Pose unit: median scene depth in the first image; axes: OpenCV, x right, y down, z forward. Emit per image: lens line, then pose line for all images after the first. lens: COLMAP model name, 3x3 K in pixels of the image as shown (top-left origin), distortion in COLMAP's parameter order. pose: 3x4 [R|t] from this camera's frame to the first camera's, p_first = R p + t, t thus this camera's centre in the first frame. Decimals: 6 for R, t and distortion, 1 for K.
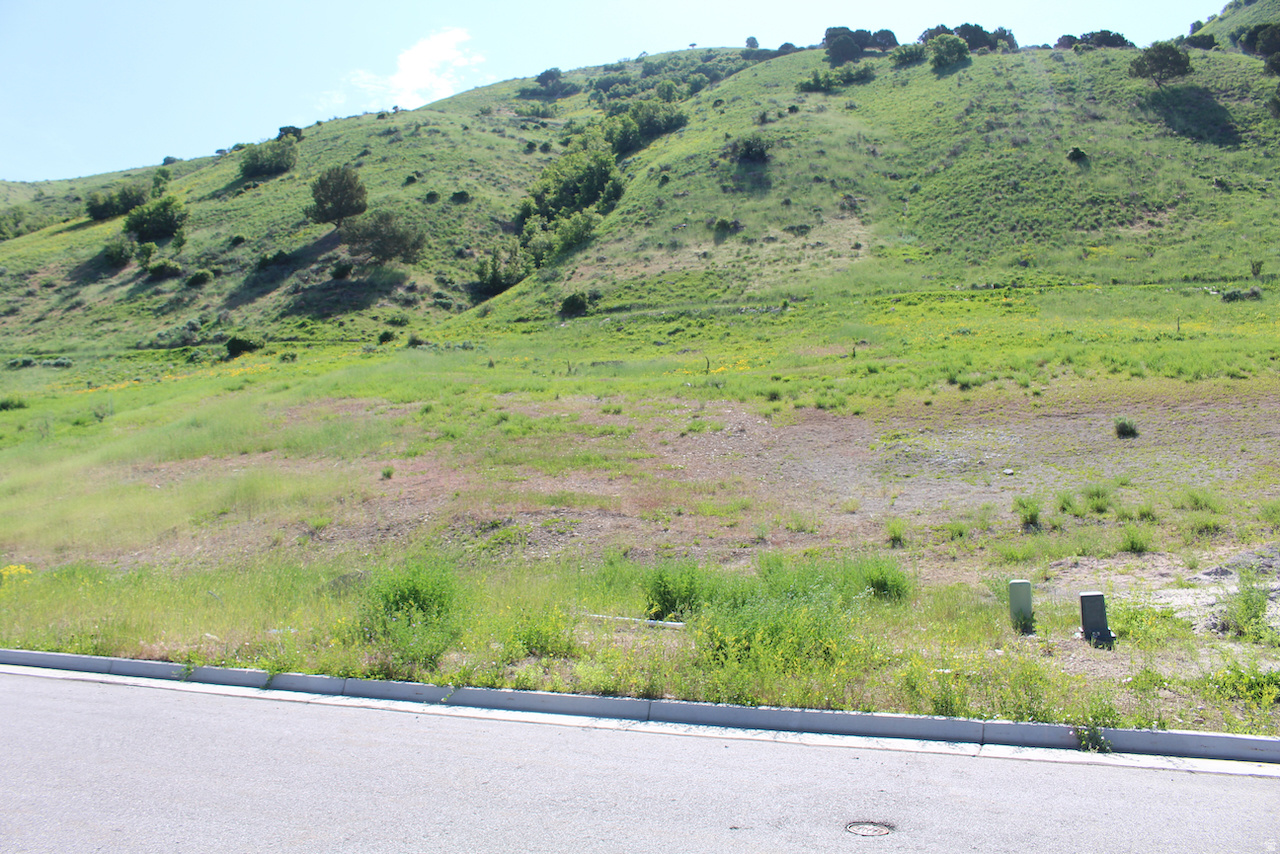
lens RADIAL K [[1058.9, 0, 622.3], [0, 1058.9, 425.5], [0, 0, 1]] dist [-0.162201, 0.130487]
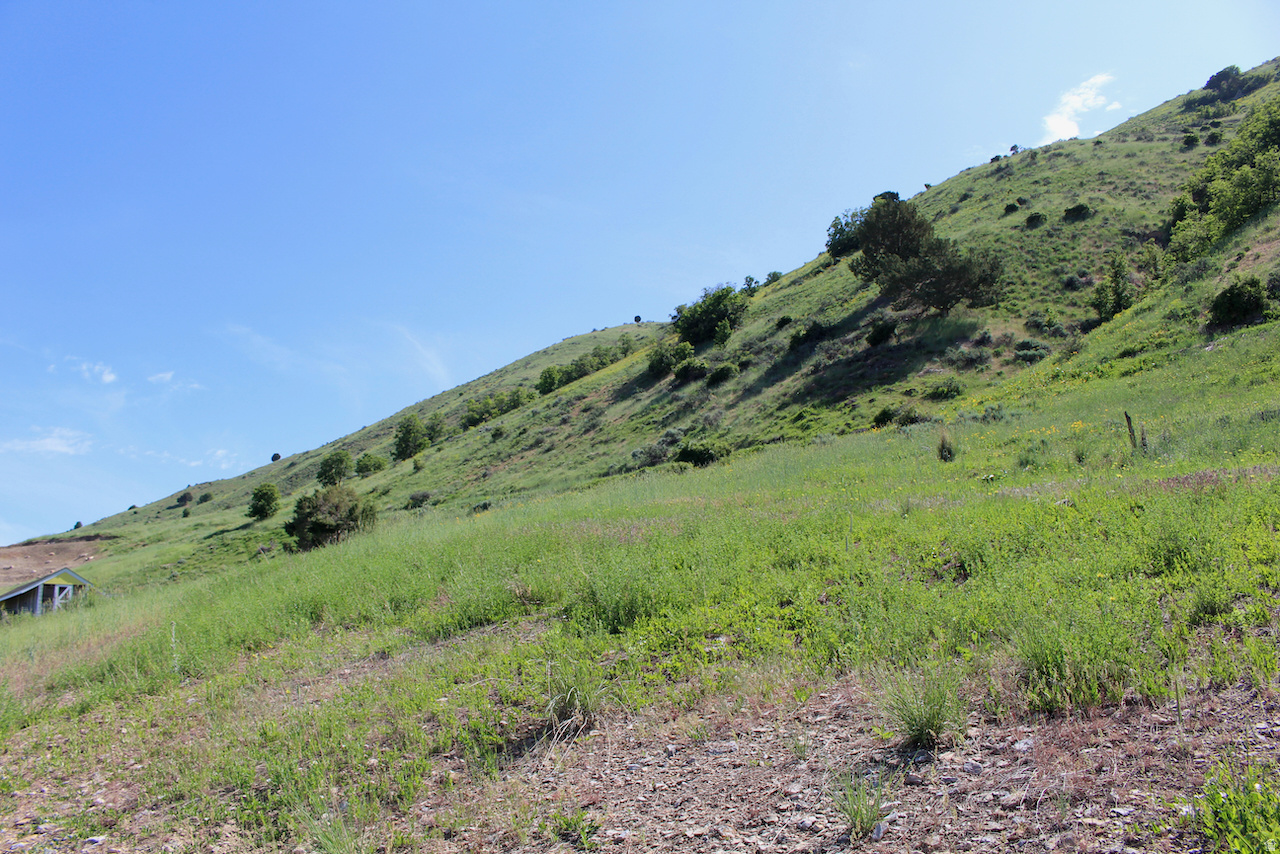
lens RADIAL K [[1058.9, 0, 622.3], [0, 1058.9, 425.5], [0, 0, 1]] dist [-0.162201, 0.130487]
pose [[0.788146, -0.121692, -0.603338, 0.004564], [0.061589, 0.990932, -0.119414, -0.014606], [0.612399, 0.056957, 0.788494, 0.318105]]
